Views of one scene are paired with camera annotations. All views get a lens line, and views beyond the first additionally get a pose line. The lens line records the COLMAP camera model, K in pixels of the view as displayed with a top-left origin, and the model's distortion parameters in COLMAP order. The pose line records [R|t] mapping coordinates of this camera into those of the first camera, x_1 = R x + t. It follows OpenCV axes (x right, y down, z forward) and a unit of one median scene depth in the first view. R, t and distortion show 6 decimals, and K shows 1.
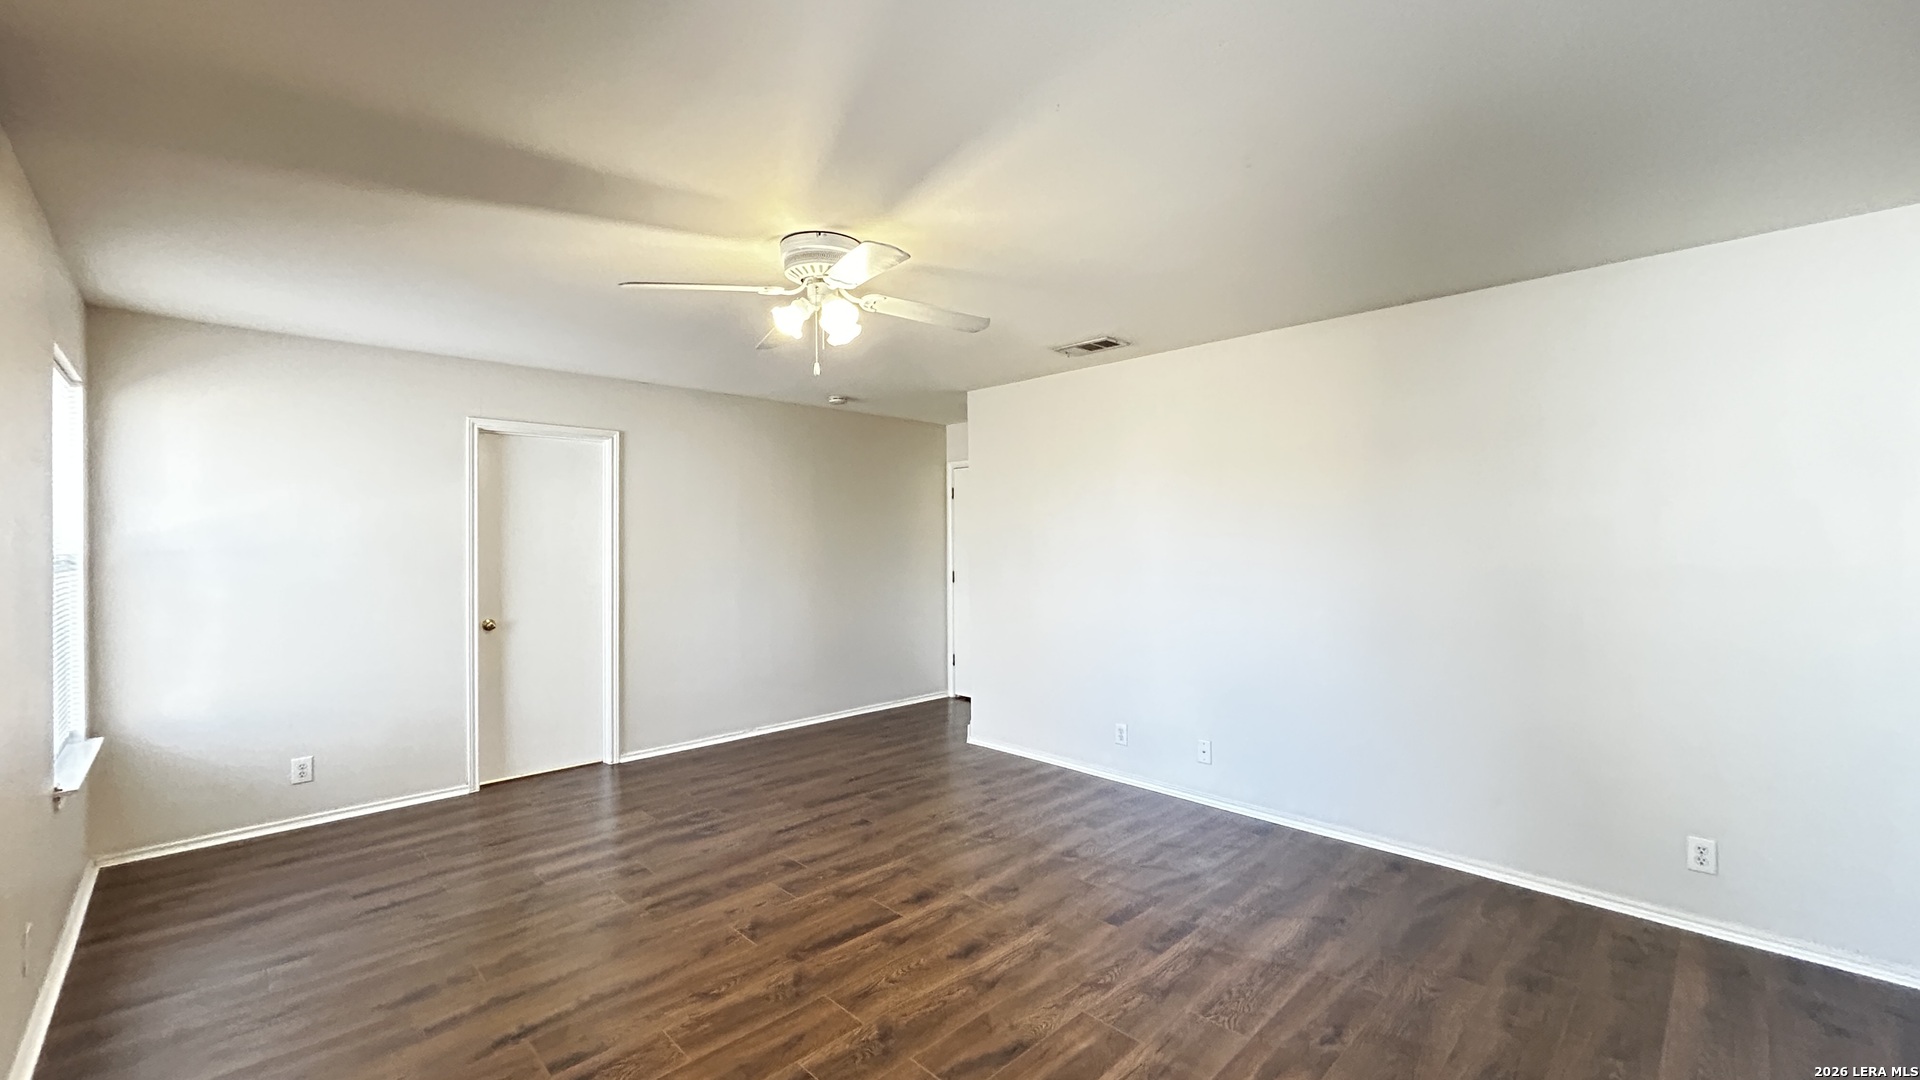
lens RADIAL K [[770.4, 0, 963.1], [0, 770.4, 538.3], [0, 0, 1]] dist [0.000029, 0.000240]
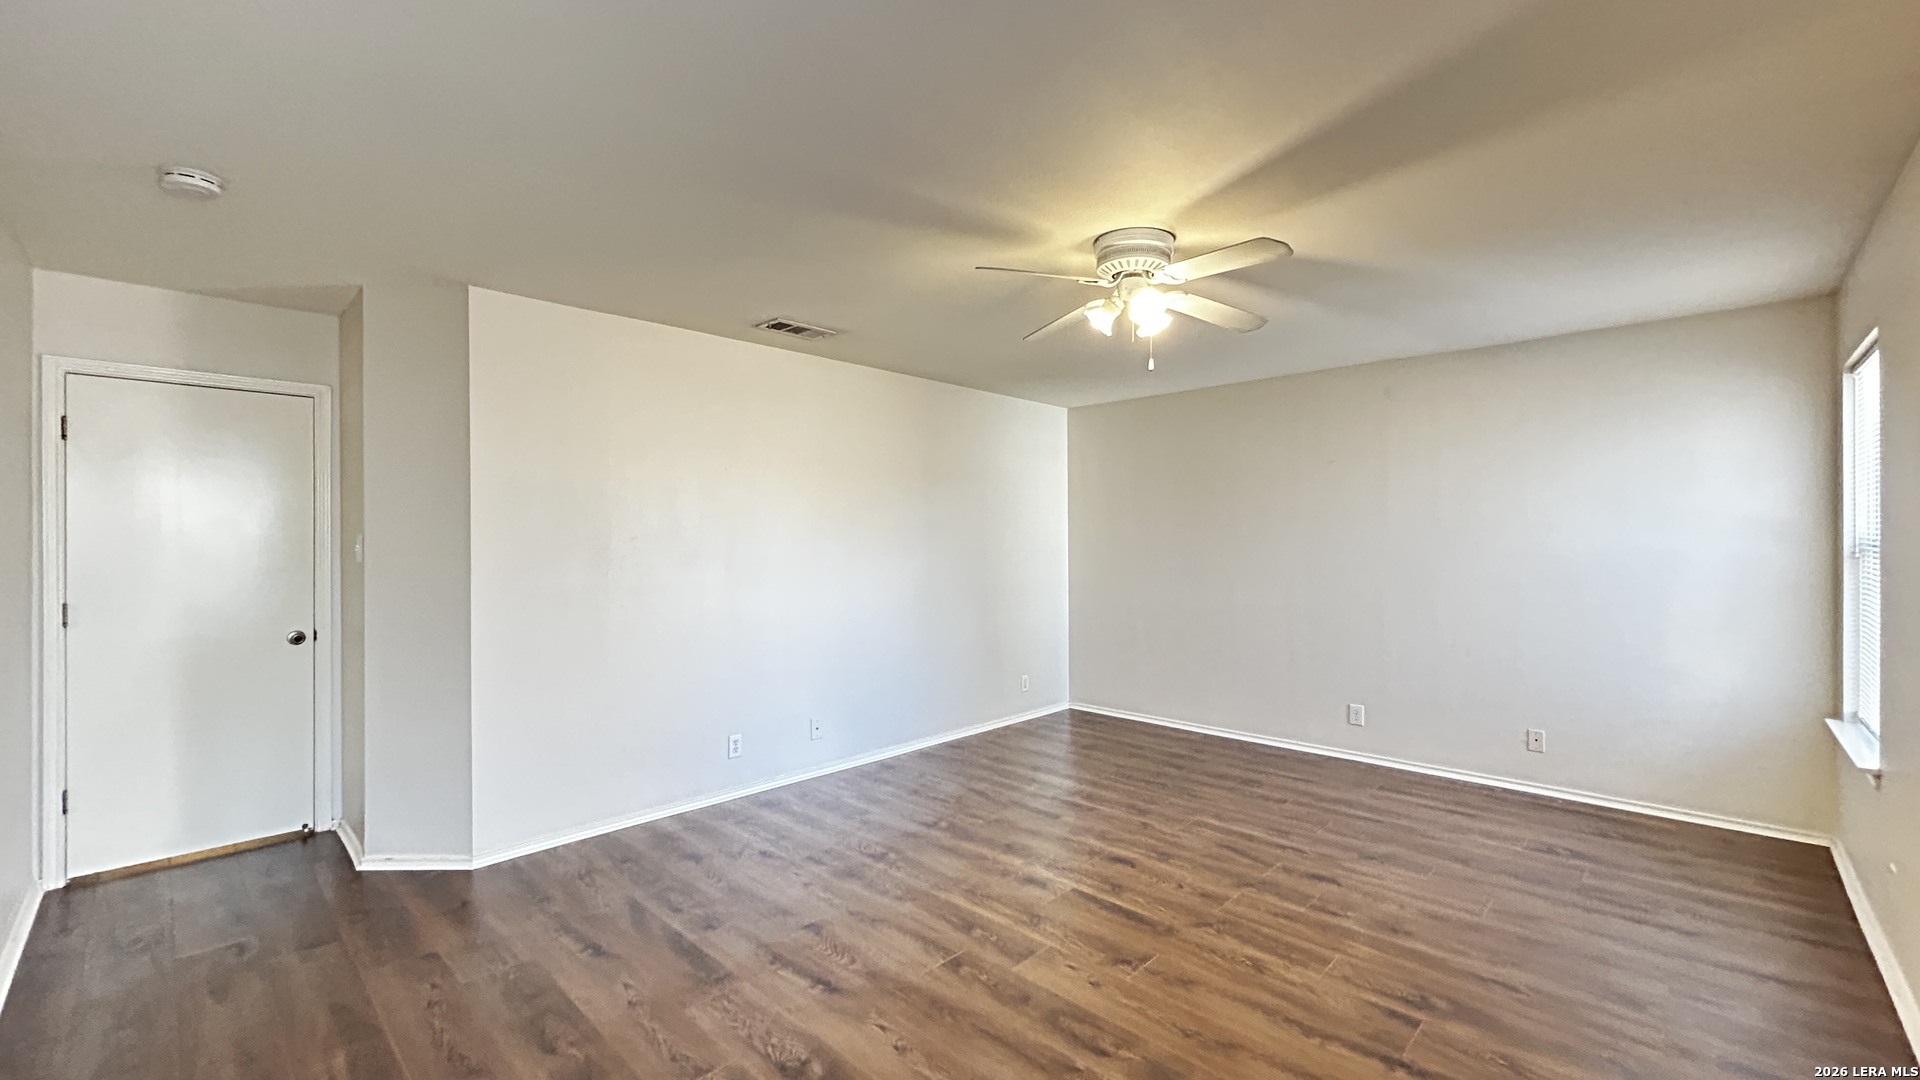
lens RADIAL K [[770.4, 0, 963.1], [0, 770.4, 538.3], [0, 0, 1]] dist [0.000029, 0.000240]
pose [[-0.026174, 0.006292, 0.999638, -0.894313], [0.000692, 0.999980, -0.006276, 0.016503], [-0.999657, 0.000527, -0.026178, 0.933931]]
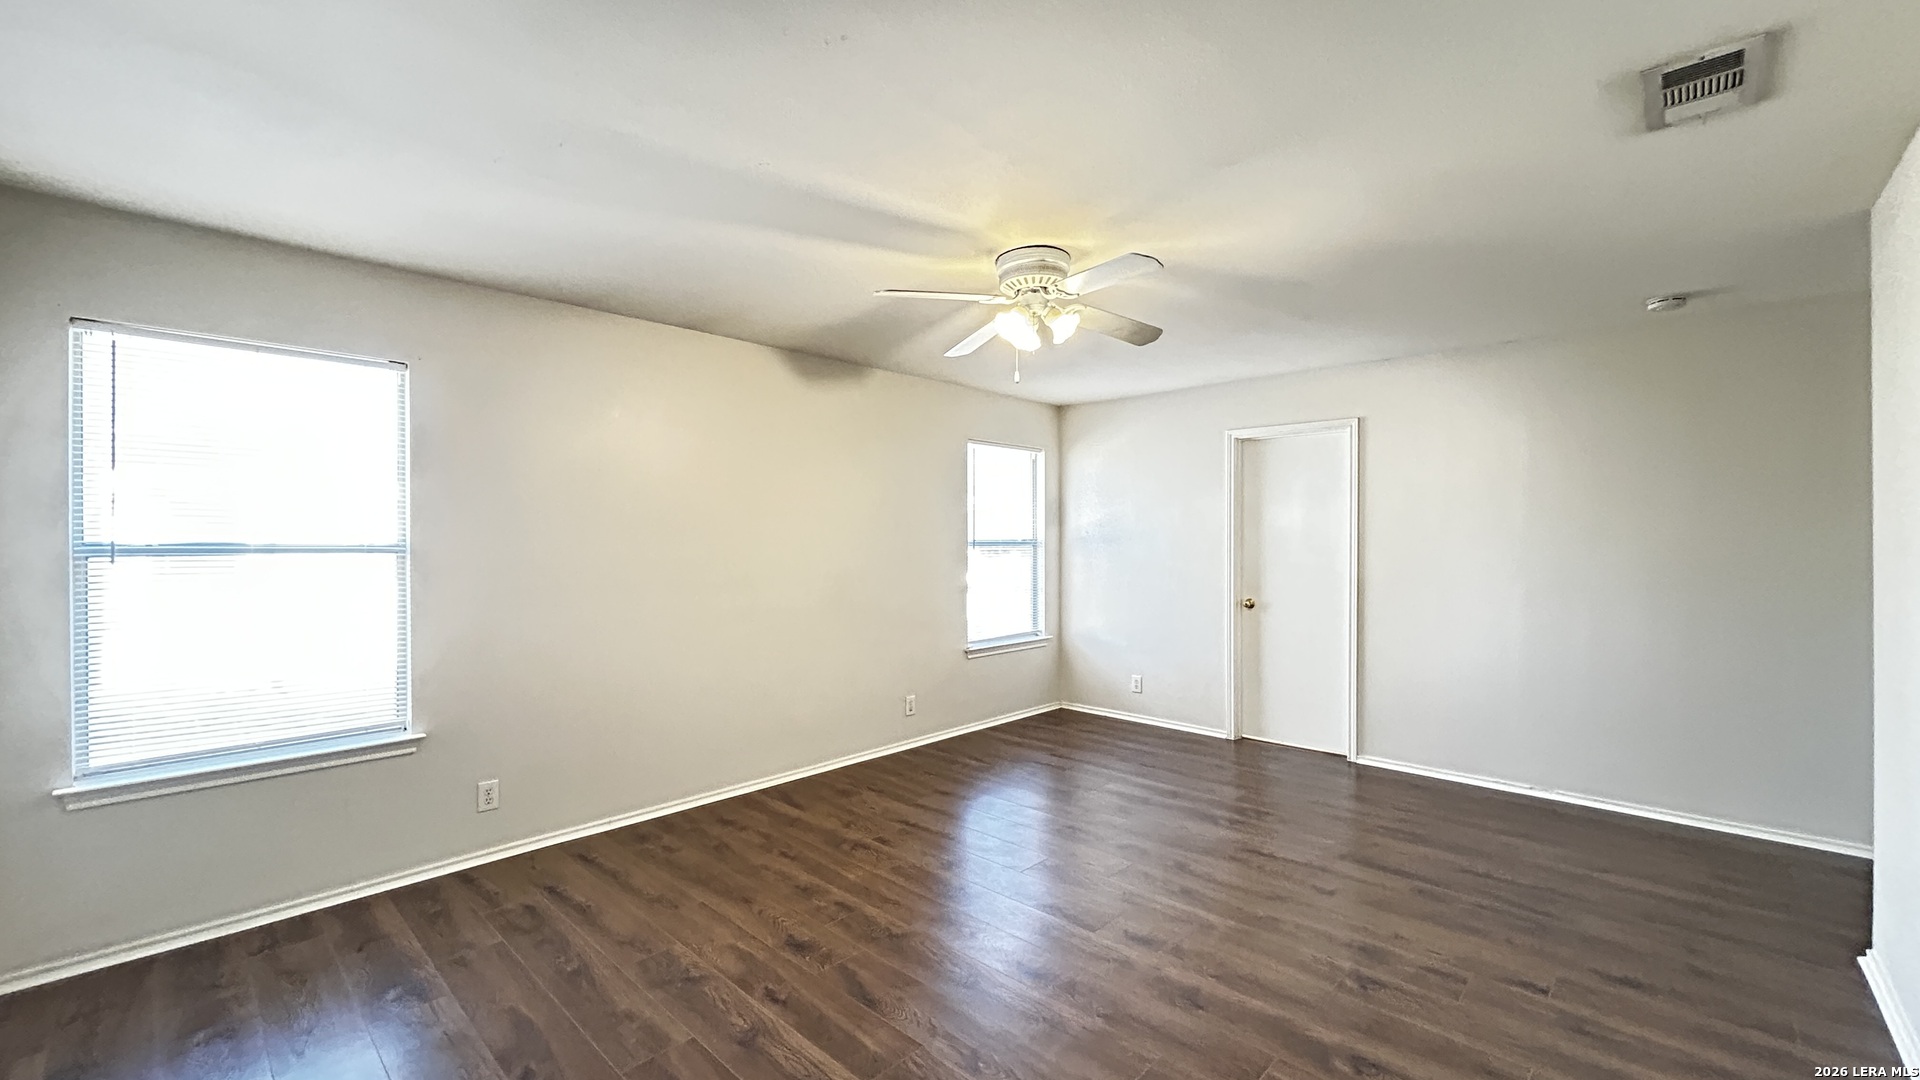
lens RADIAL K [[770.4, 0, 963.1], [0, 770.4, 538.3], [0, 0, 1]] dist [0.000029, 0.000240]
pose [[0.034017, 0.007070, -0.999396, 0.672723], [0.002179, 0.999972, 0.007149, 0.004338], [0.999419, -0.002420, 0.034001, 0.643437]]
